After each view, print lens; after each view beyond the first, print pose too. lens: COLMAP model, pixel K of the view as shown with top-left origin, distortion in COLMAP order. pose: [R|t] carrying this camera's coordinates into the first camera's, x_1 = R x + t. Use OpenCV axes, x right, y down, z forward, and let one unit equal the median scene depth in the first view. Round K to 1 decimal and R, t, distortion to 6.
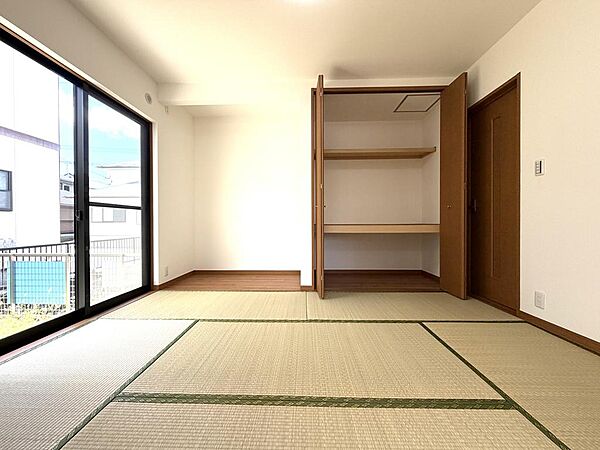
lens RADIAL K [[243.1, 0, 298.0], [0, 243.1, 224.9], [0, 0, 1]] dist [0.000448, -0.000204]
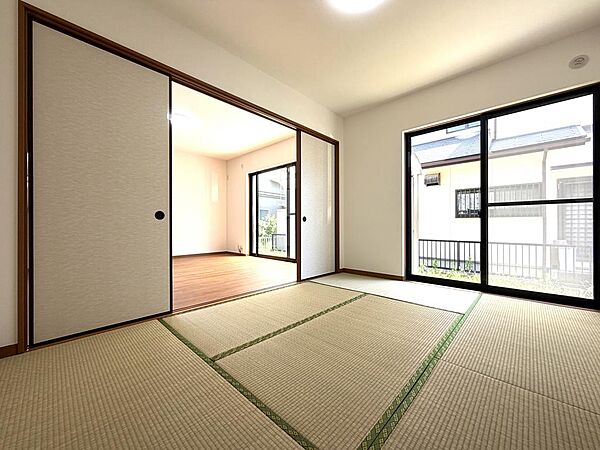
lens RADIAL K [[243.1, 0, 298.0], [0, 243.1, 224.9], [0, 0, 1]] dist [0.000448, -0.000204]
pose [[-0.664186, 0.002533, -0.747563, 0.802128], [-0.001118, 0.999990, 0.004382, 0.012217], [0.747567, 0.003746, -0.664176, 1.147546]]
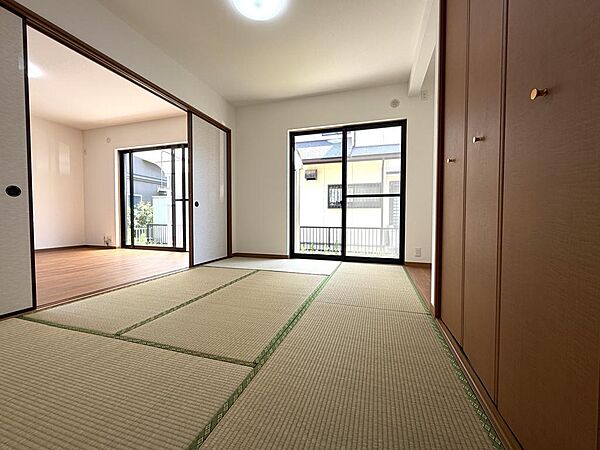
lens RADIAL K [[243.1, 0, 298.0], [0, 243.1, 224.9], [0, 0, 1]] dist [0.000448, -0.000204]
pose [[-0.271149, 0.040380, -0.961690, 0.963249], [-0.008915, 0.998971, 0.044459, 0.046535], [0.962496, 0.020629, -0.270510, 1.192838]]
